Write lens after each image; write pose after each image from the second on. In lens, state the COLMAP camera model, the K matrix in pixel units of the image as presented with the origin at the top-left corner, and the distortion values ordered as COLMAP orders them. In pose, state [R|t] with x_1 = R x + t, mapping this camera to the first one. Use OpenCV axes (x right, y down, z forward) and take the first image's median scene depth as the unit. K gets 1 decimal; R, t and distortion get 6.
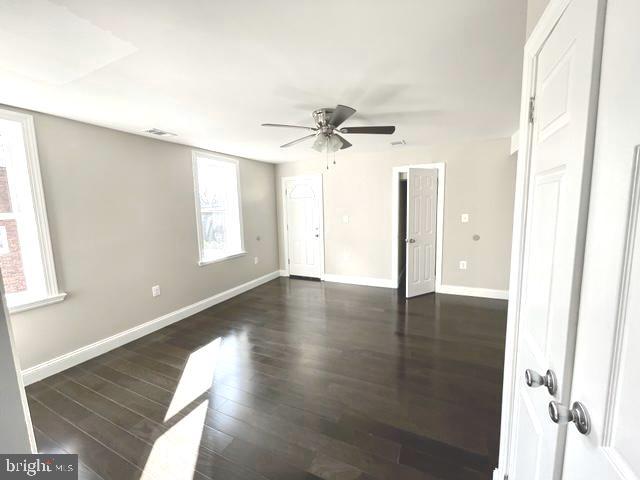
lens RADIAL K [[259.8, 0, 317.8], [0, 259.8, 239.7], [0, 0, 1]] dist [-0.000278, 0.000076]
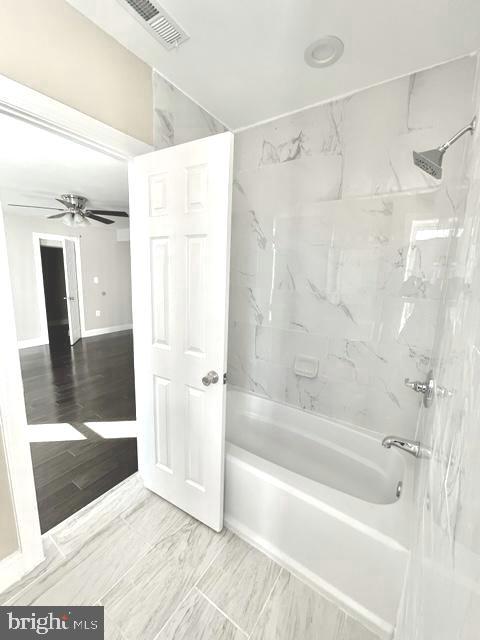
lens RADIAL K [[259.8, 0, 236.1], [0, 259.8, 319.1], [0, 0, 1]] dist [-0.000278, 0.000076]
pose [[0.152446, -0.138977, 0.978492, -0.716699], [0.082652, 0.988388, 0.127505, 0.009018], [-0.984850, 0.061436, 0.162162, 0.015583]]
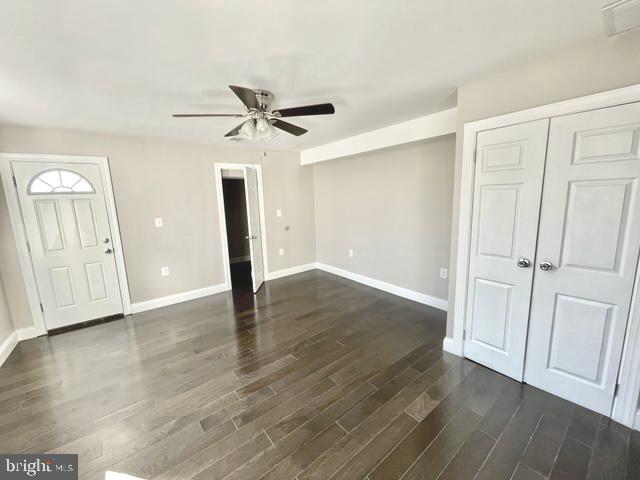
lens RADIAL K [[259.8, 0, 317.8], [0, 259.8, 239.7], [0, 0, 1]] dist [-0.000278, 0.000076]
pose [[0.450803, -0.131566, 0.882874, -0.414355], [0.133753, 0.987868, 0.078917, -0.031790], [-0.882545, 0.082511, 0.462931, 0.277080]]
